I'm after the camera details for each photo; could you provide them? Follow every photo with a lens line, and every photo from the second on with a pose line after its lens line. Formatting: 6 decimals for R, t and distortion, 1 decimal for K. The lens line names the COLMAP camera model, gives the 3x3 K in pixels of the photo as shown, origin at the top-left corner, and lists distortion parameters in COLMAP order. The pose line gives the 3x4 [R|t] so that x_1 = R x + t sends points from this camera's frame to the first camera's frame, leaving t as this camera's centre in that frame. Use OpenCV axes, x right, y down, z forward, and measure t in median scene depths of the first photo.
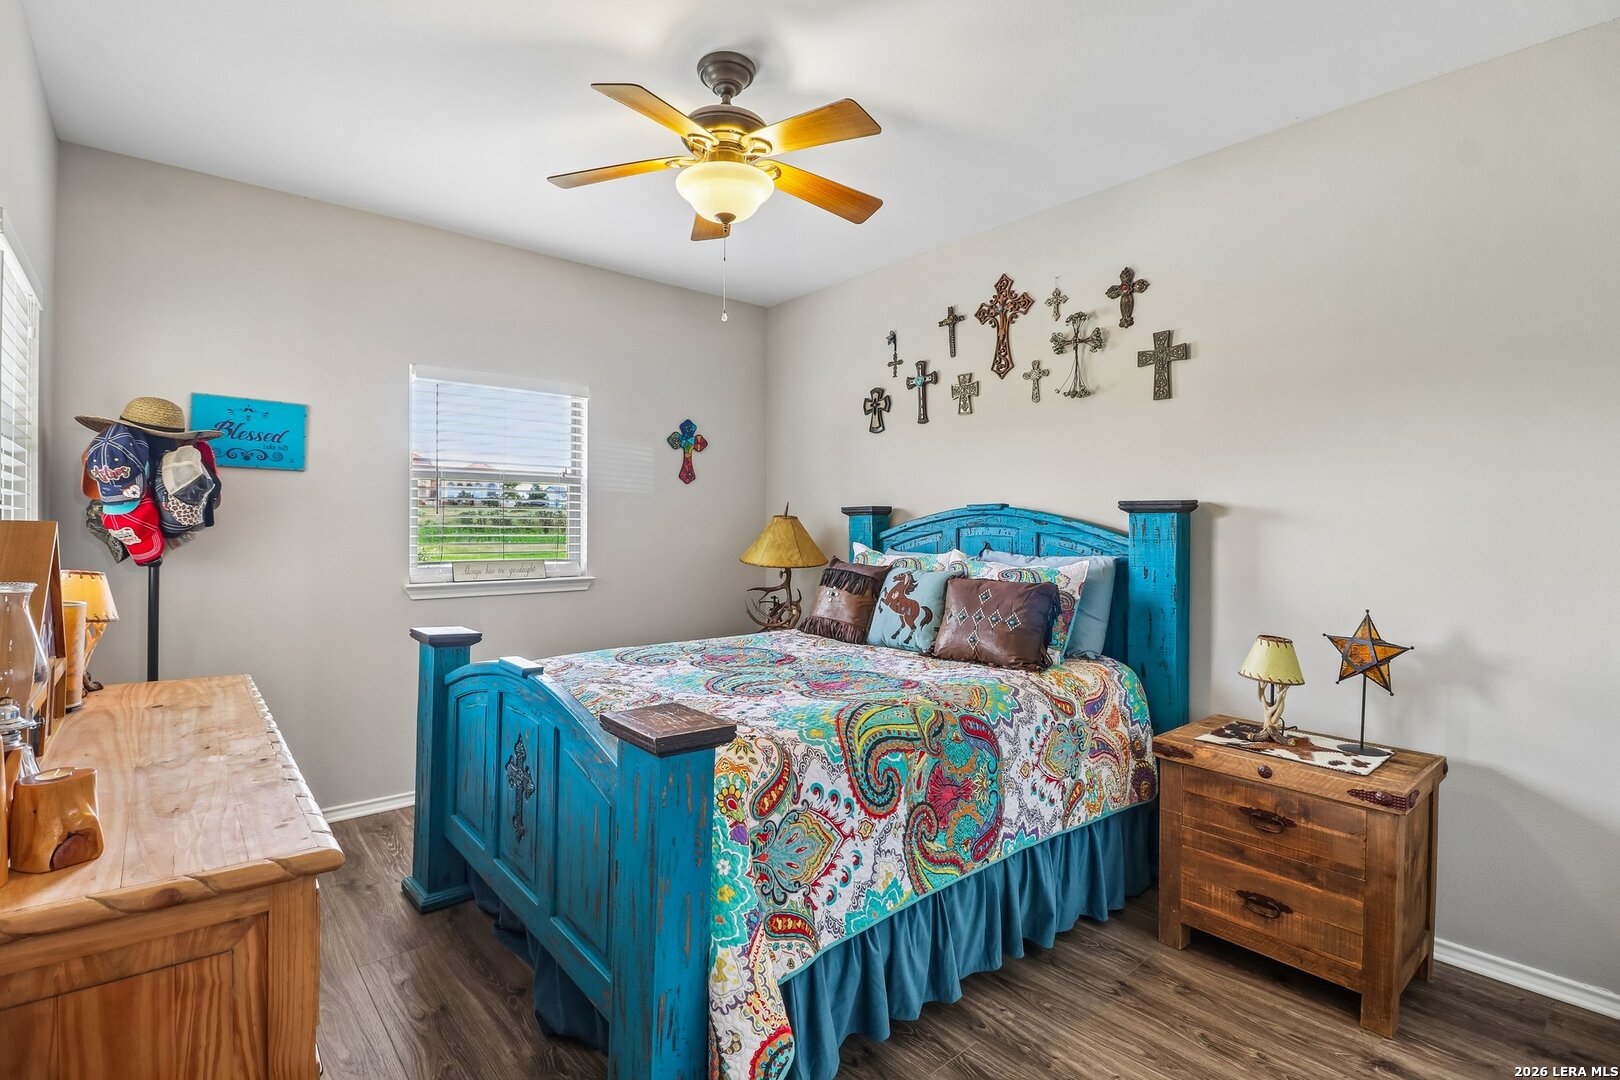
lens RADIAL K [[769.8, 0, 801.5], [0, 769.8, 534.0], [0, 0, 1]] dist [-0.004702, -0.000041]
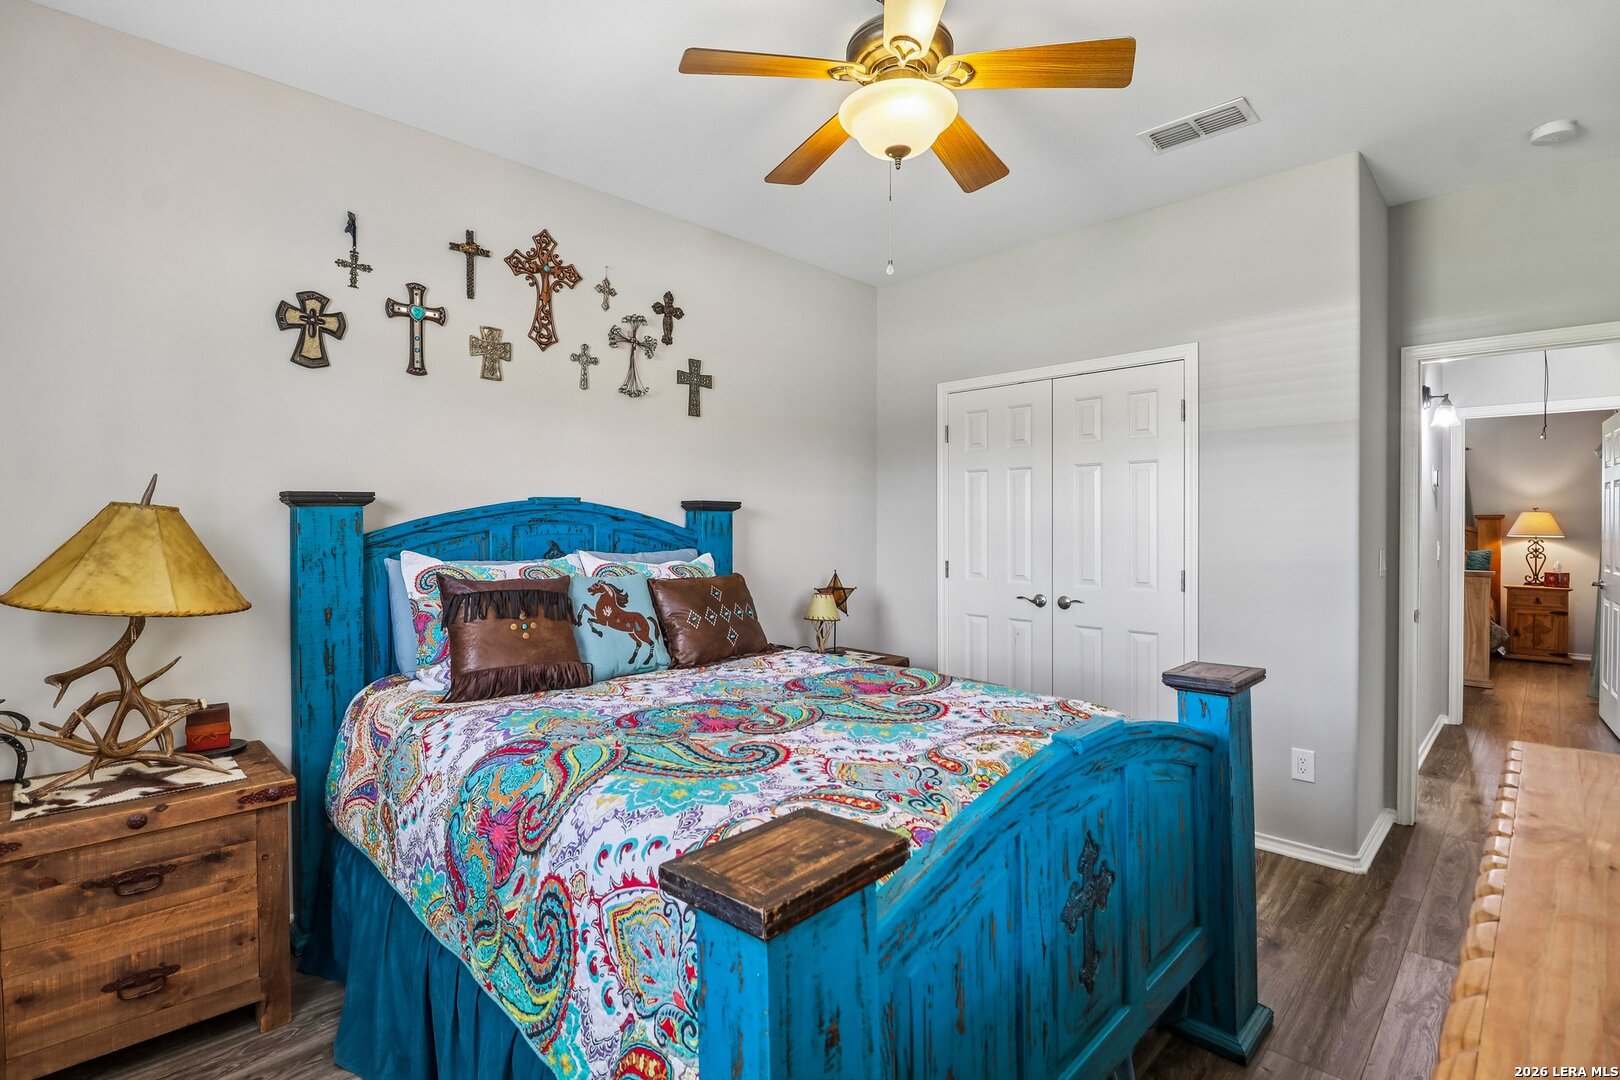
lens RADIAL K [[769.8, 0, 814.4], [0, 769.8, 532.1], [0, 0, 1]] dist [-0.004702, -0.000041]
pose [[-0.108521, -0.016900, 0.993950, -0.643658], [0.013970, 0.999731, 0.018523, -0.012716], [-0.993996, 0.015895, -0.108256, 0.820876]]
